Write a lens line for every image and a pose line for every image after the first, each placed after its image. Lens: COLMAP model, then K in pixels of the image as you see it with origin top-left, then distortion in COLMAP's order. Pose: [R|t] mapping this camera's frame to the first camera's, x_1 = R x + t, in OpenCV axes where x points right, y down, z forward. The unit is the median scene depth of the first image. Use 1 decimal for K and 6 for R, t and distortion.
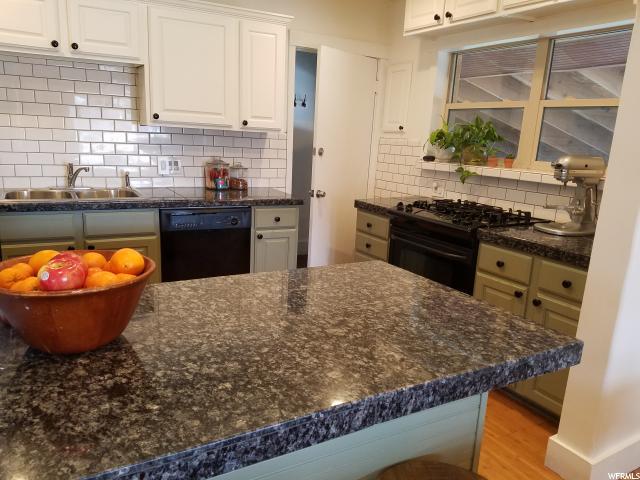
lens RADIAL K [[480.8, 0, 321.8], [0, 480.8, 256.1], [0, 0, 1]] dist [0.176548, -0.290126]
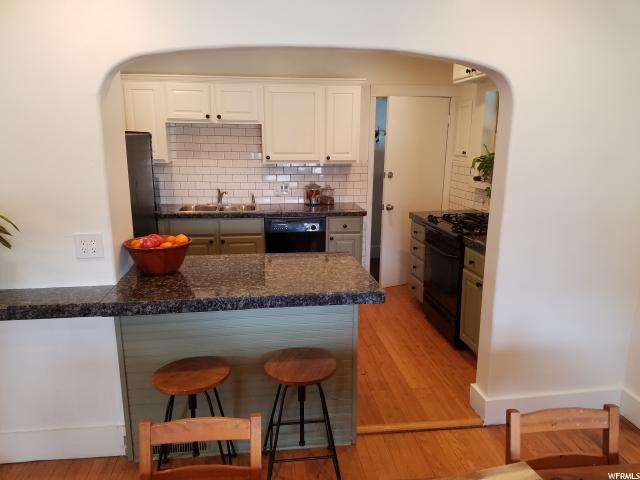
lens RADIAL K [[480.8, 0, 321.8], [0, 480.8, 256.1], [0, 0, 1]] dist [0.176548, -0.290126]
pose [[0.926632, 0.043258, -0.373472, 0.377507], [-0.050546, 0.998674, -0.009736, 0.026428], [0.372556, 0.027899, 0.927590, -0.310027]]
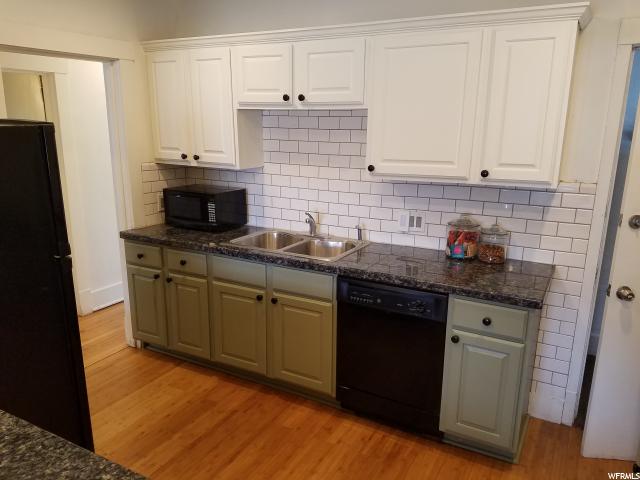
lens RADIAL K [[480.8, 0, 321.8], [0, 480.8, 256.1], [0, 0, 1]] dist [0.176548, -0.290126]
pose [[0.524821, 0.177291, -0.832545, 0.333937], [-0.195217, 0.977069, 0.085007, -0.180935], [0.828525, 0.117913, 0.547397, 0.464728]]
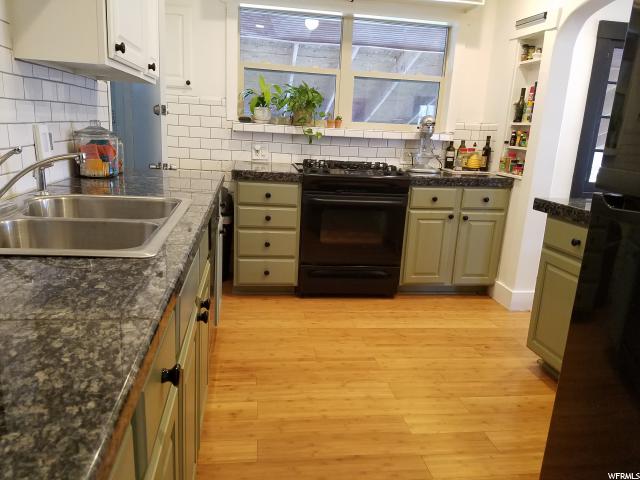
lens RADIAL K [[480.8, 0, 321.8], [0, 480.8, 256.1], [0, 0, 1]] dist [0.176548, -0.290126]
pose [[0.351031, -0.268434, 0.897062, -0.758789], [0.190956, 0.958416, 0.212070, -0.135707], [-0.916686, 0.096856, 0.387693, 0.591507]]
